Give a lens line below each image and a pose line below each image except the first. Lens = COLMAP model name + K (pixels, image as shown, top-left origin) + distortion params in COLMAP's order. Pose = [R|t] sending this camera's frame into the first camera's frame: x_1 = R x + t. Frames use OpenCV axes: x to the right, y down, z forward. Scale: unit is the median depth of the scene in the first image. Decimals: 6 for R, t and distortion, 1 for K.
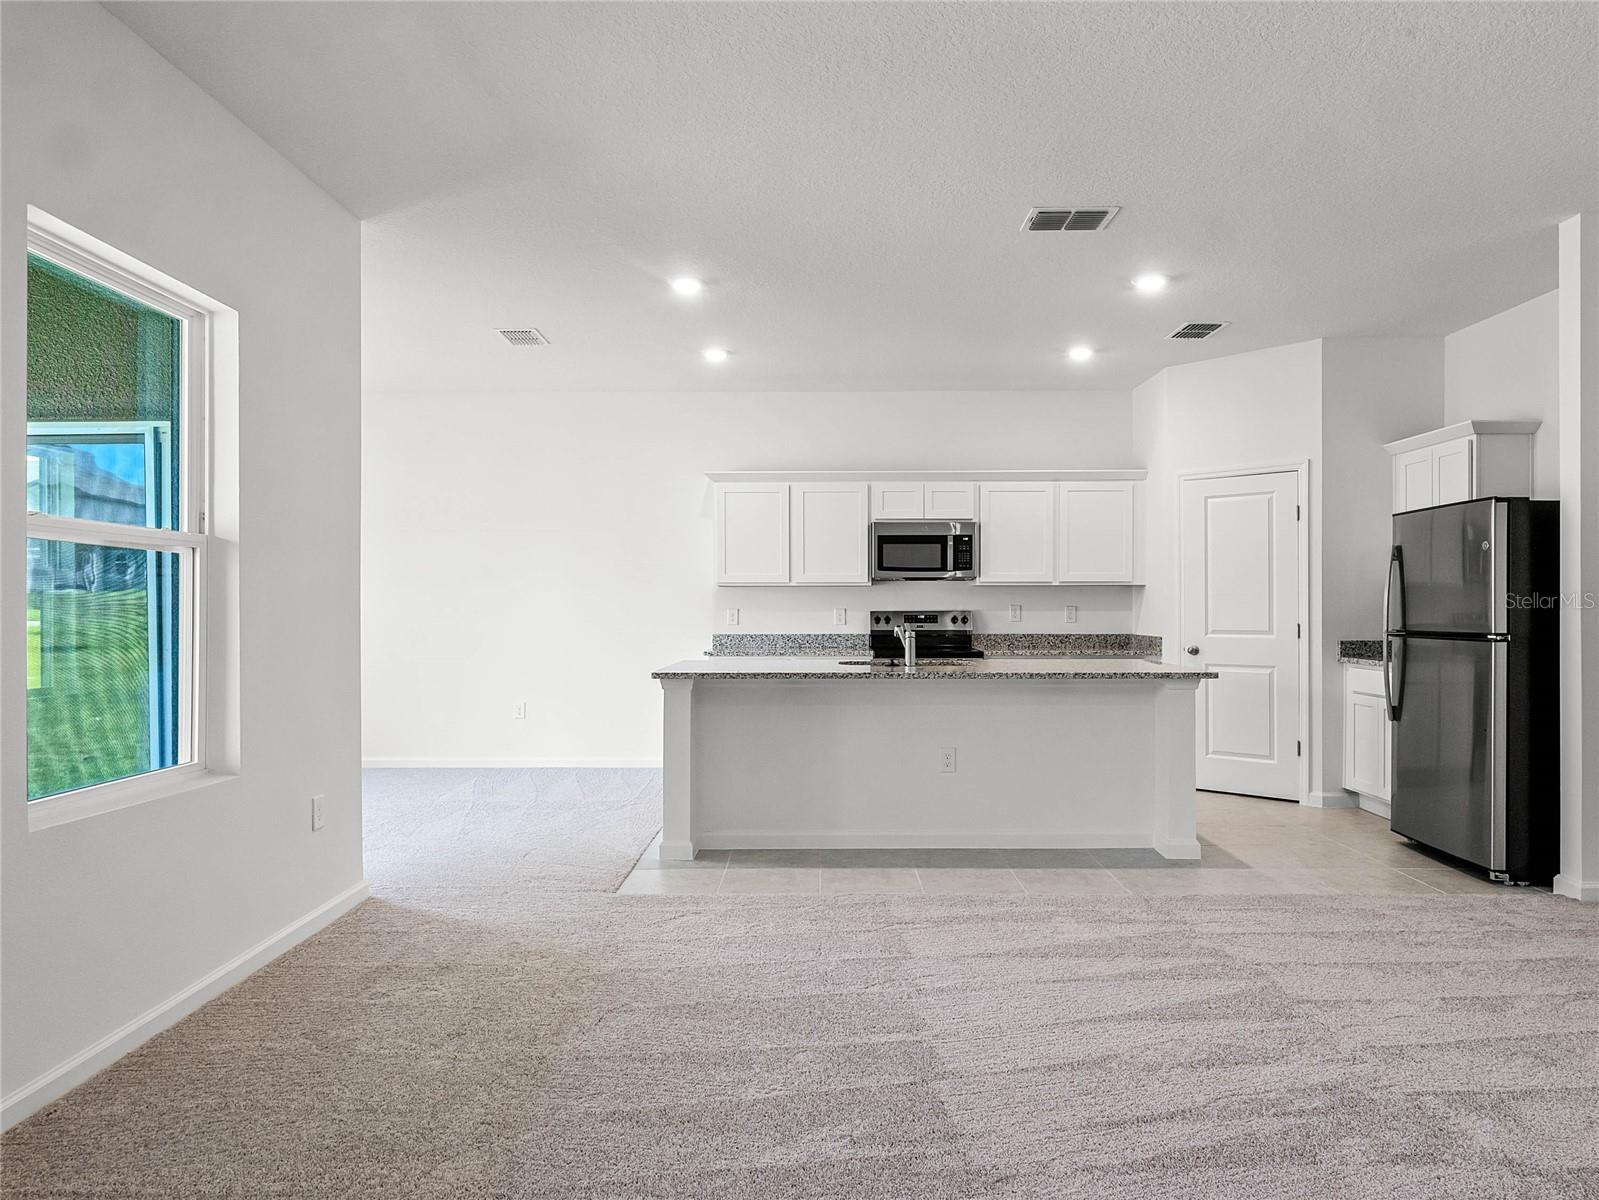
lens RADIAL K [[1012.6, 0, 811.5], [0, 1012.6, 603.5], [0, 0, 1]] dist [0.006623, -0.005170]
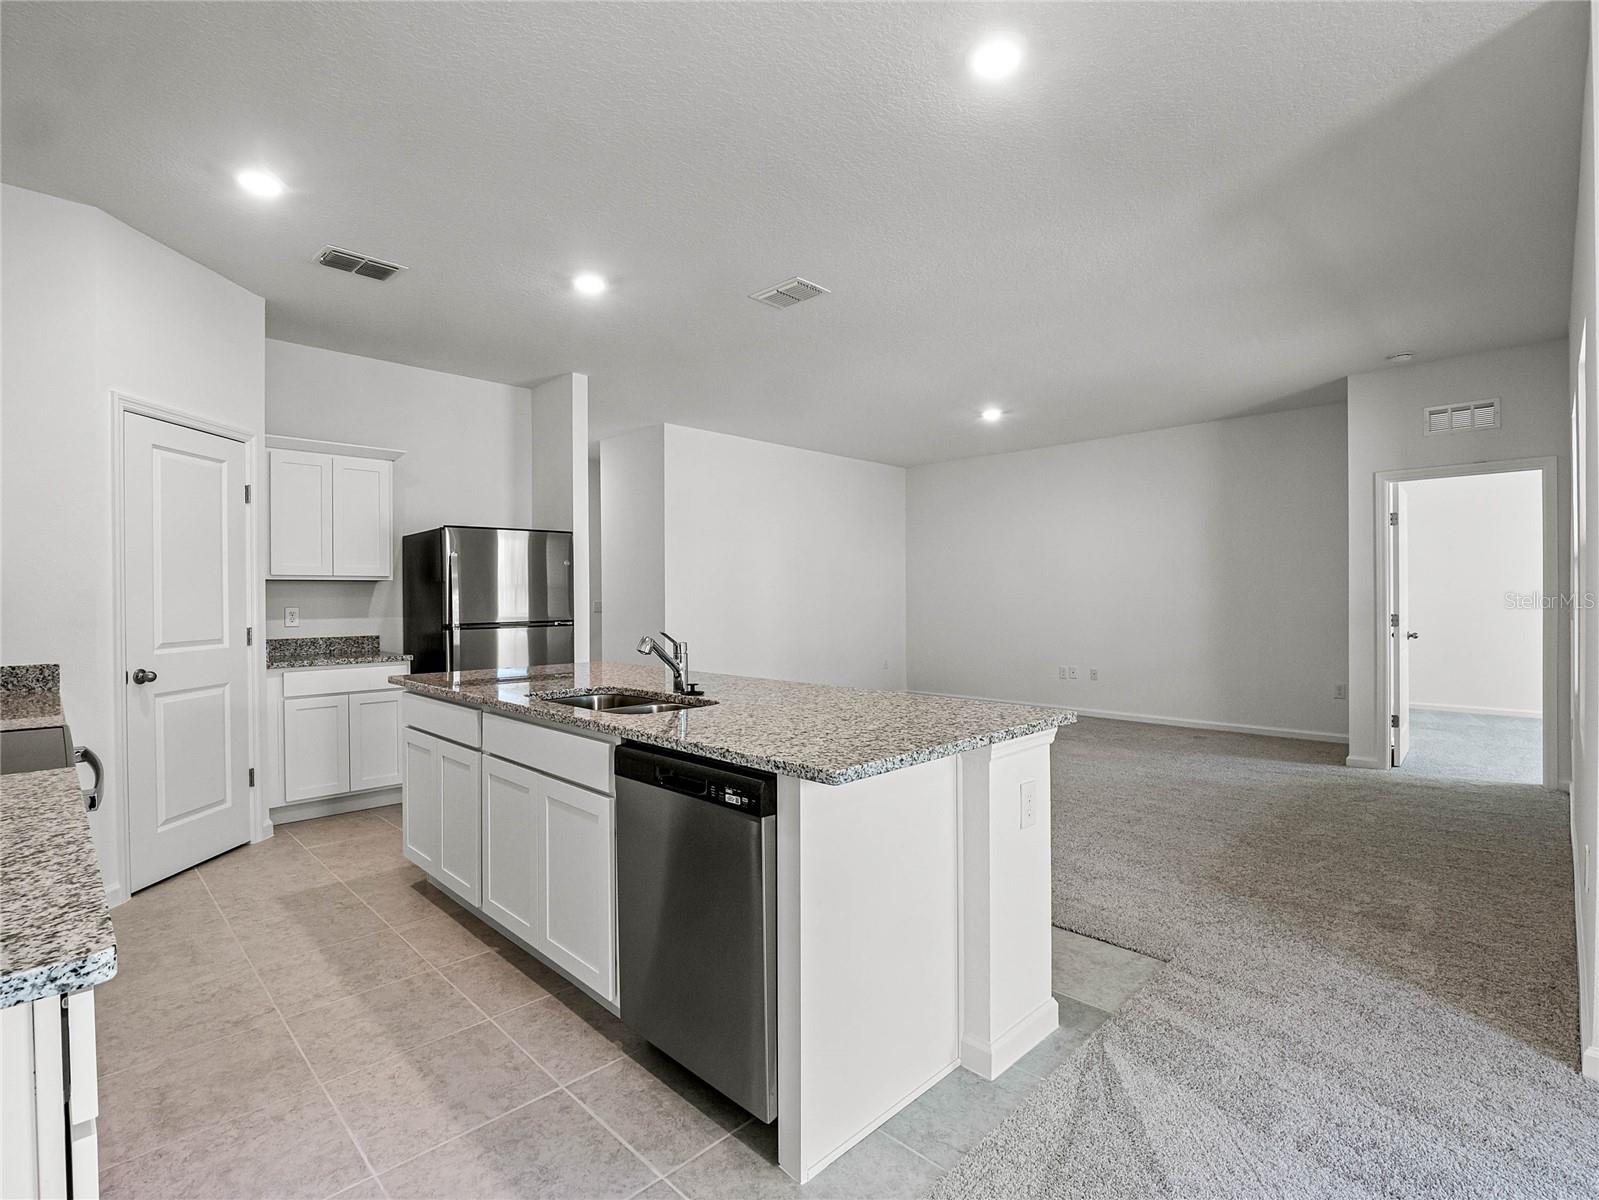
lens RADIAL K [[778.7, 0, 783.3], [0, 778.7, 598.1], [0, 0, 1]] dist [-0.007298, -0.004166]
pose [[-0.711479, 0.006863, 0.702673, -0.280199], [0.006695, 0.999973, -0.002988, 0.000234], [-0.702675, 0.002579, -0.711506, 1.147793]]
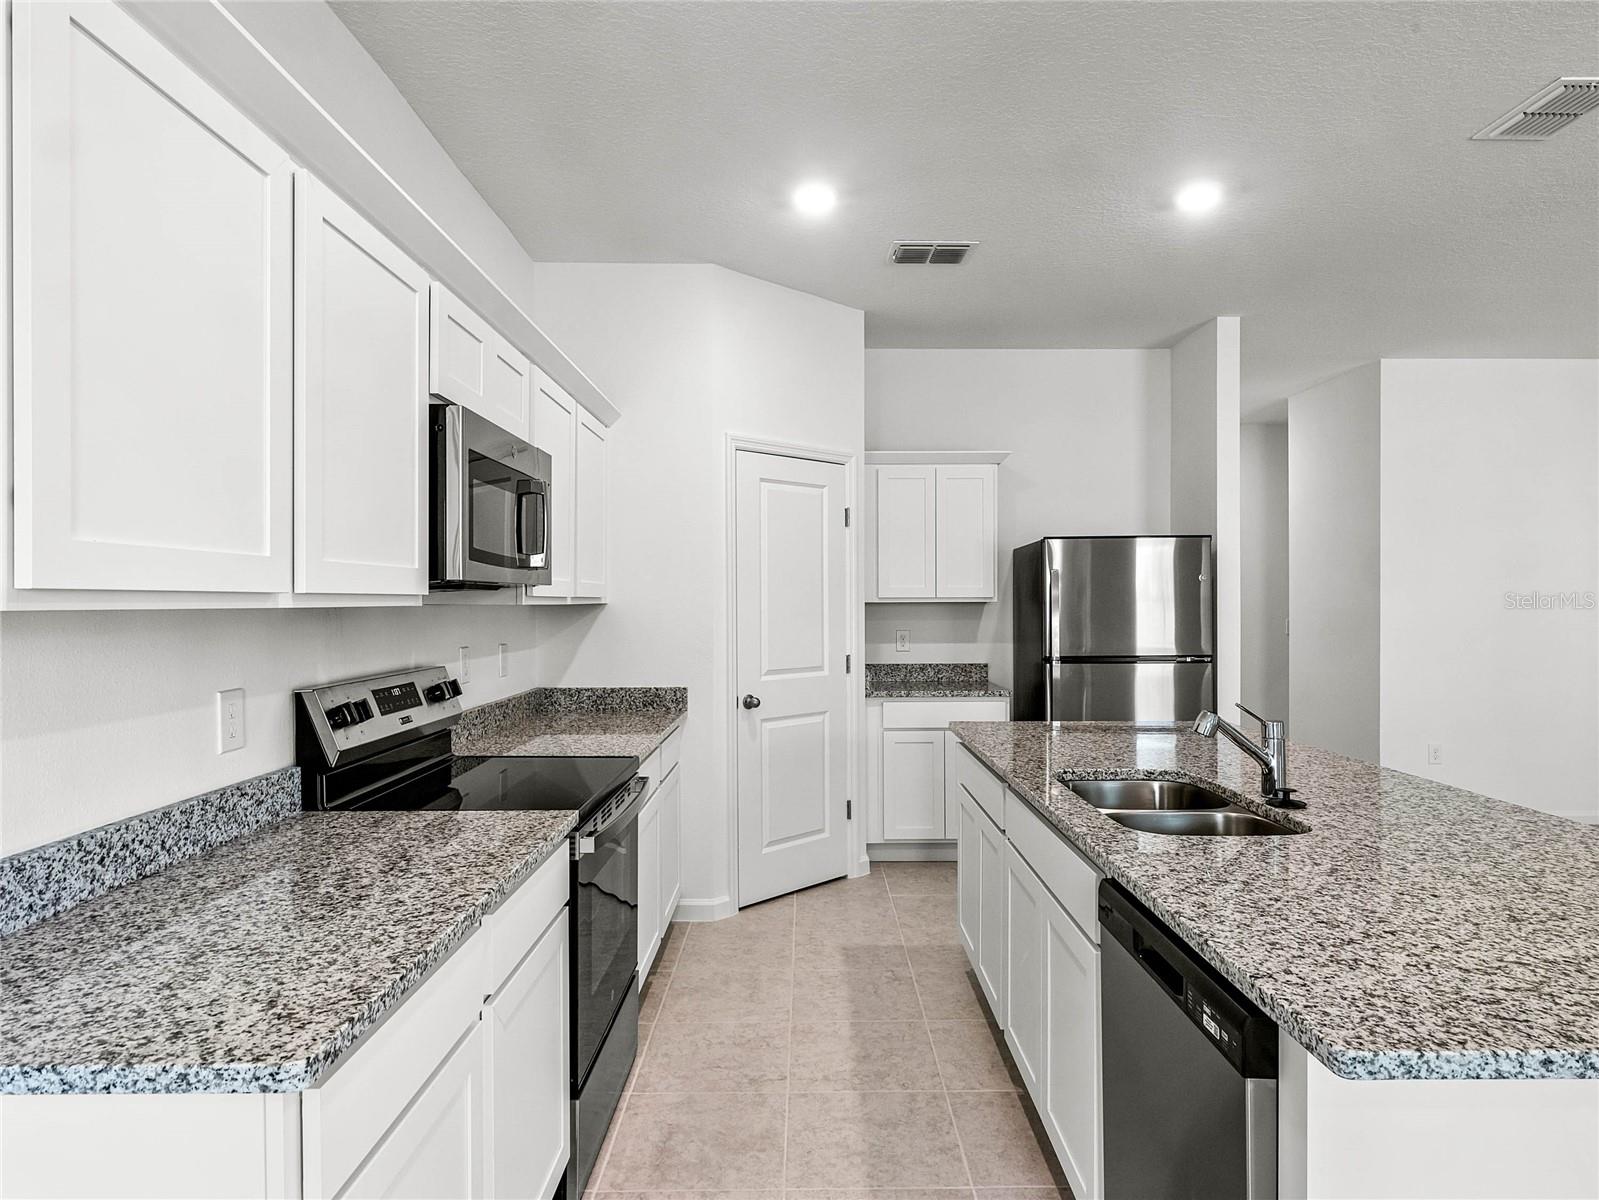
lens RADIAL K [[945.1, 0, 804.7], [0, 945.1, 602.1], [0, 0, 1]] dist [0.004505, -0.001172]
pose [[-0.019107, 0.002952, 0.999813, -0.273936], [0.004264, 0.999987, -0.002871, -0.020133], [-0.999808, 0.004208, -0.019119, 1.052624]]
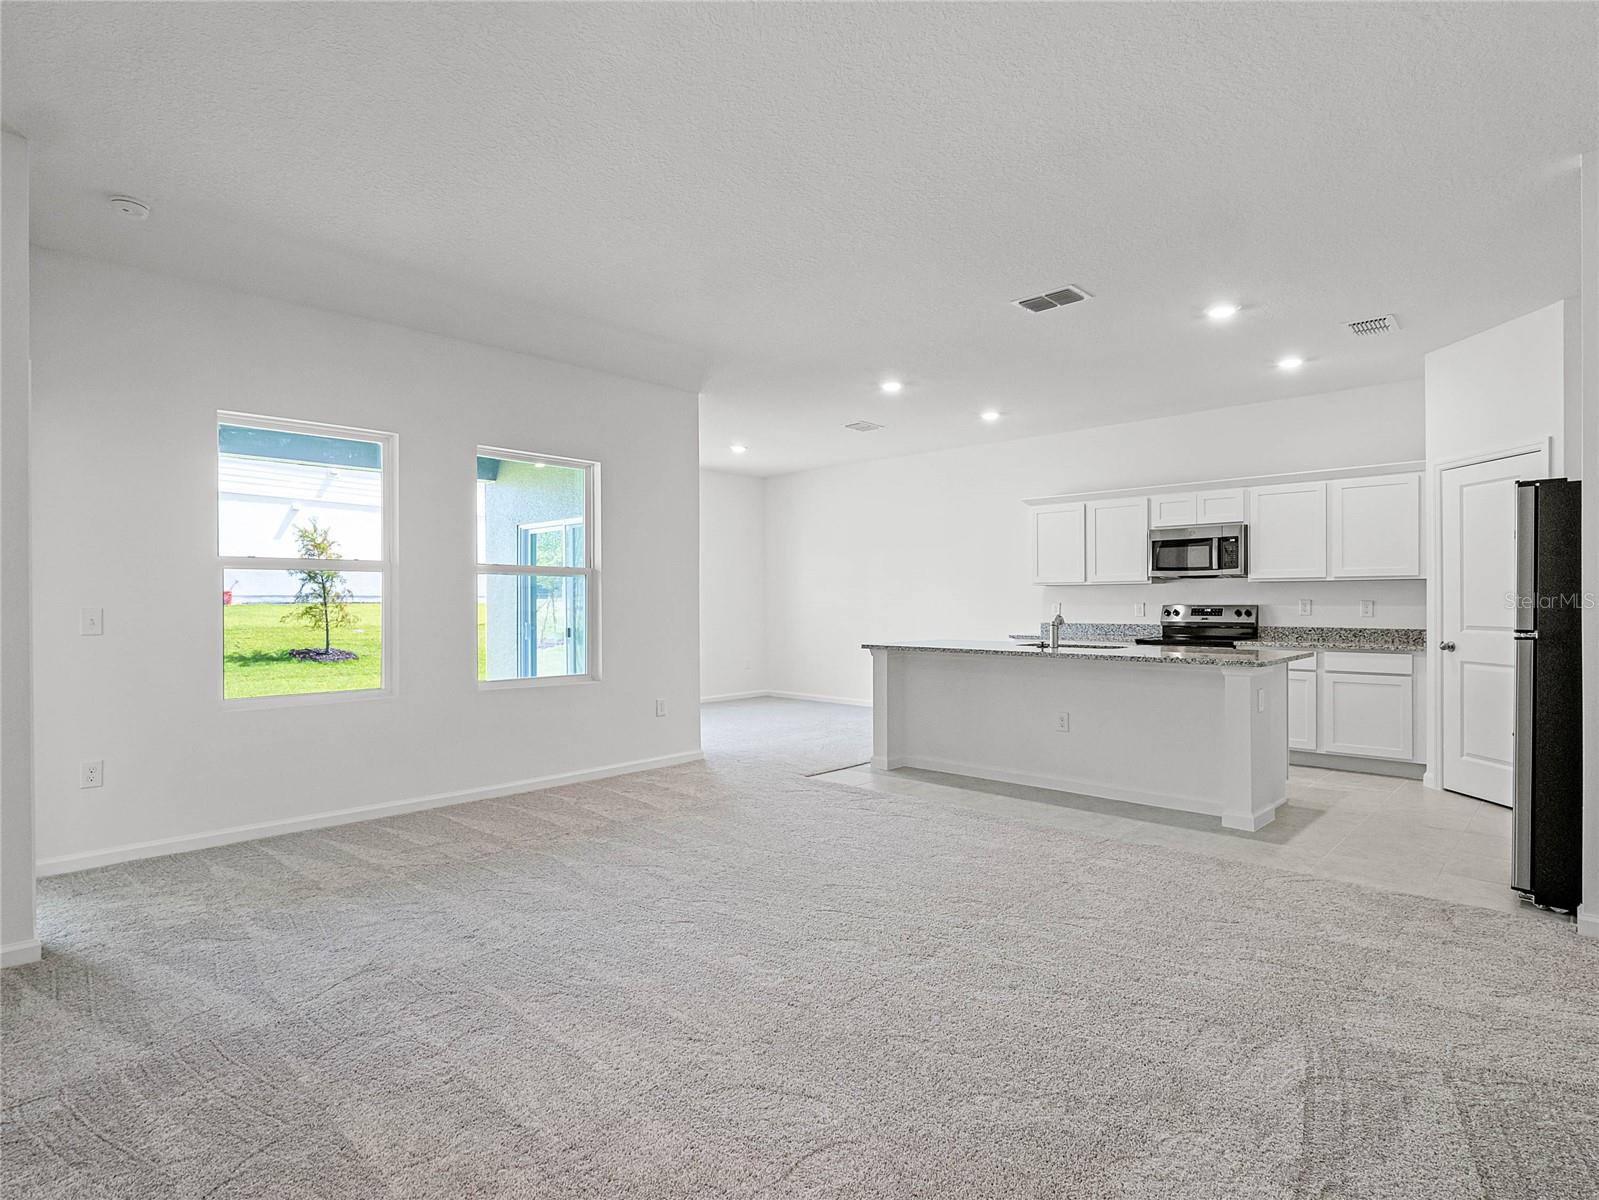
lens RADIAL K [[843.5, 0, 804.0], [0, 843.5, 601.1], [0, 0, 1]] dist [-0.004036, -0.002530]
pose [[0.730914, -0.001078, -0.682469, 0.513878], [0.003129, 0.999994, 0.001771, -0.000147], [0.682463, -0.003430, 0.730912, 0.003446]]
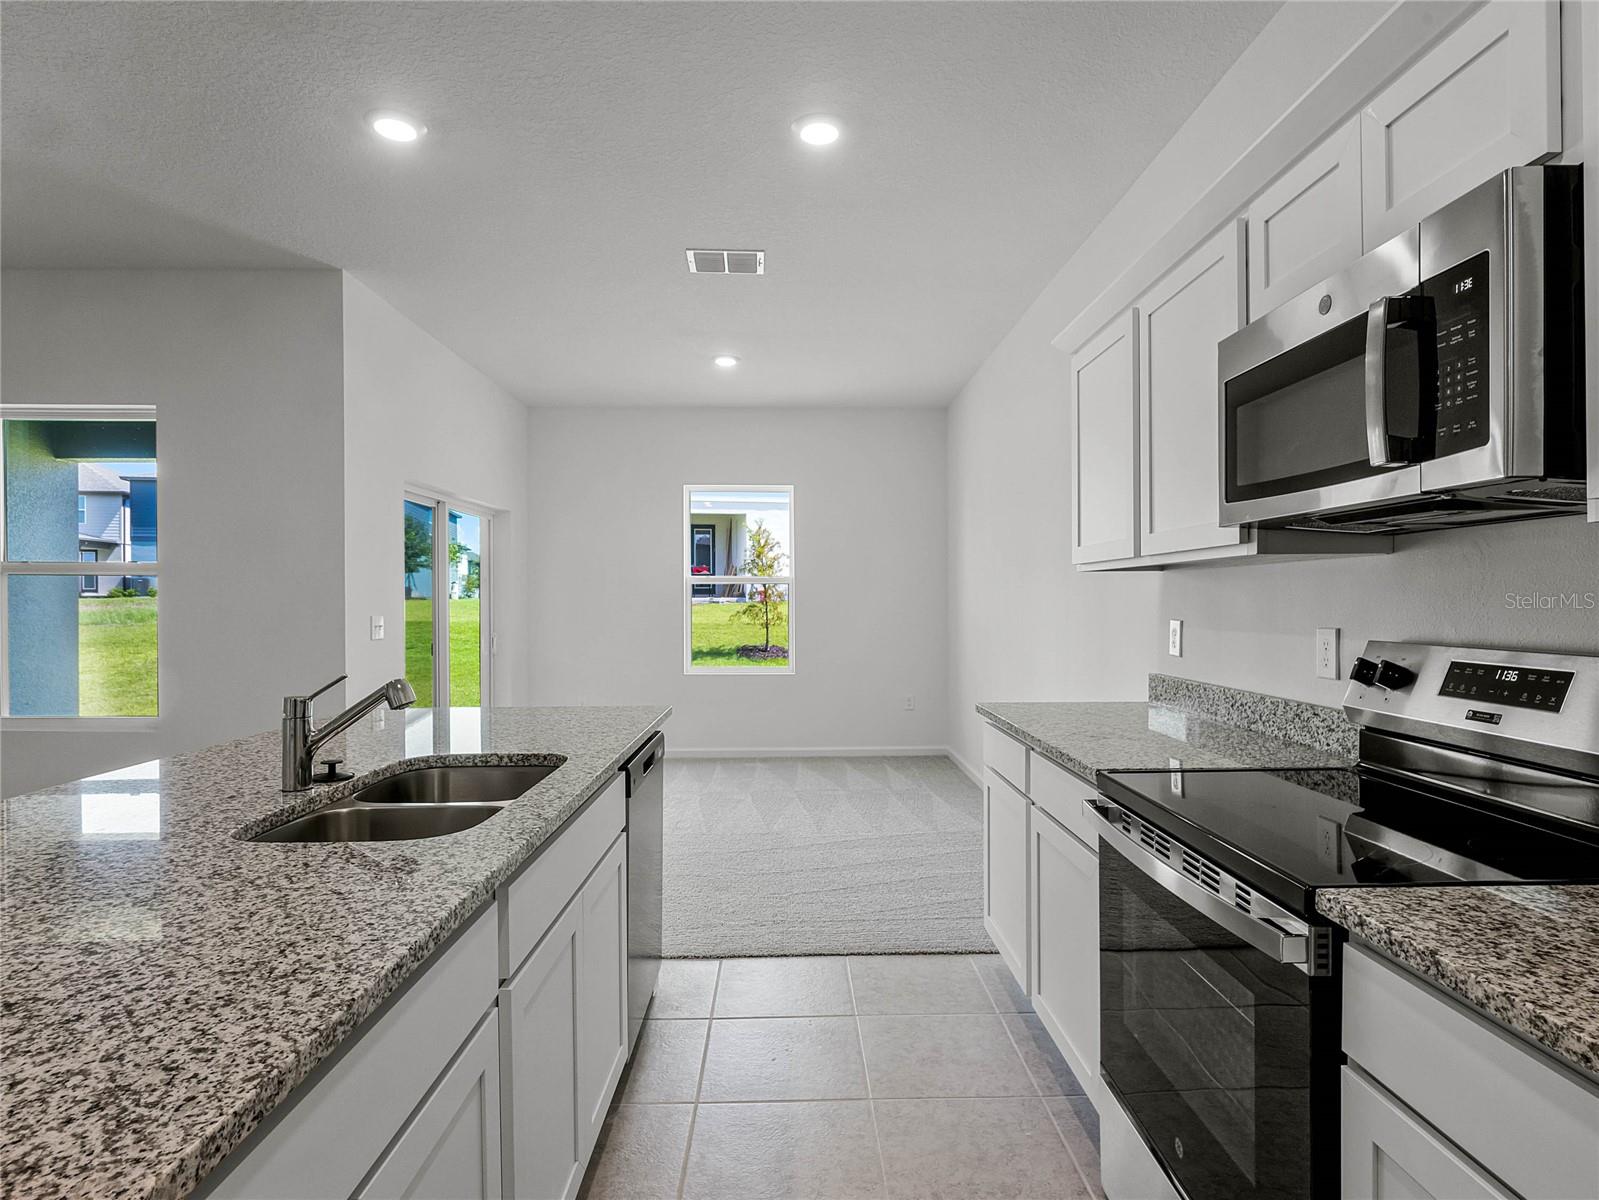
lens RADIAL K [[843.5, 0, 791.7], [0, 843.5, 607.4], [0, 0, 1]] dist [-0.004036, -0.002530]
pose [[0.015630, 0.011528, -0.999811, 0.360456], [0.008680, 0.999894, 0.011665, -0.007498], [0.999840, -0.008861, 0.015528, 1.017456]]
